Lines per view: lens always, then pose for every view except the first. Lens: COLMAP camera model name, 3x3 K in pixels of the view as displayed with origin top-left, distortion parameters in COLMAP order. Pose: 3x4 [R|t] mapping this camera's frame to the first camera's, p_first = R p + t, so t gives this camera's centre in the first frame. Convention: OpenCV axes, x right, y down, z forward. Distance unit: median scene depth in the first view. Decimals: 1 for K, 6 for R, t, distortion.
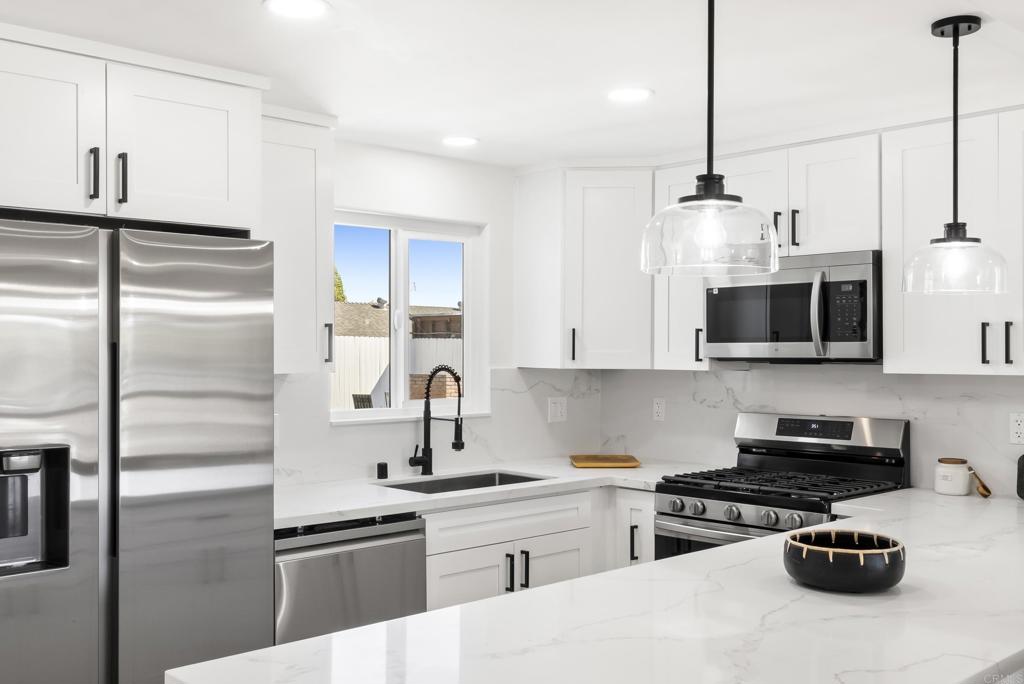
lens RADIAL K [[1008.8, 0, 508.6], [0, 1008.8, 342.6], [0, 0, 1]] dist [0.018093, 0.000000]
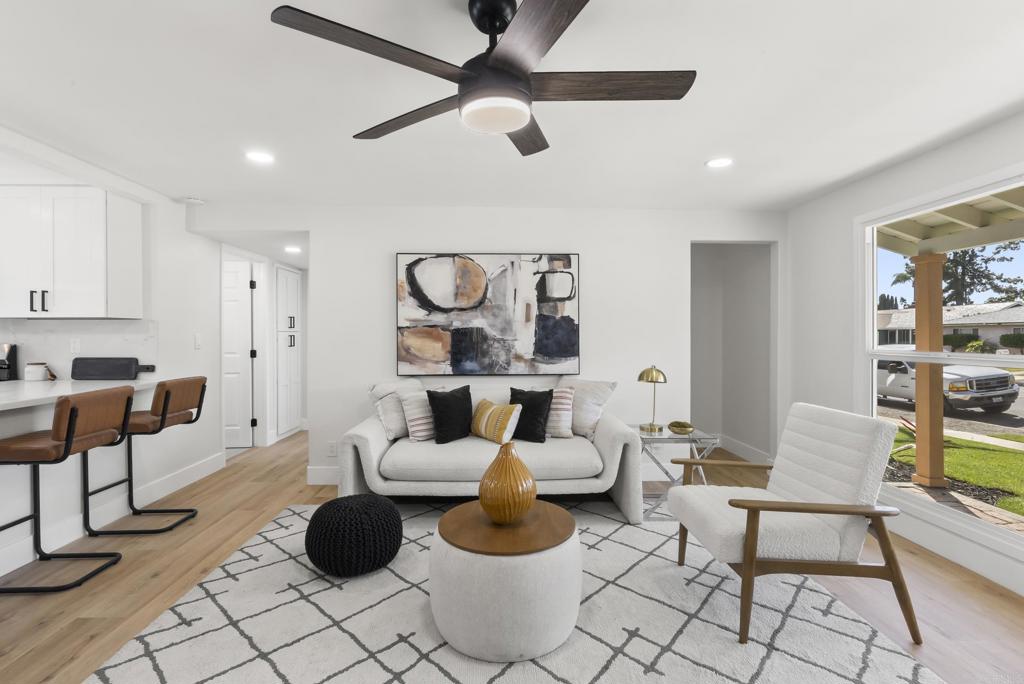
lens RADIAL K [[464.2, 0, 509.8], [0, 464.2, 334.3], [0, 0, 1]] dist [-0.004750, 0.000519]
pose [[0.655124, -0.000751, 0.755521, 0.443525], [-0.002107, 0.999994, 0.002822, 0.068077], [-0.755518, -0.003441, 0.655119, -0.337013]]
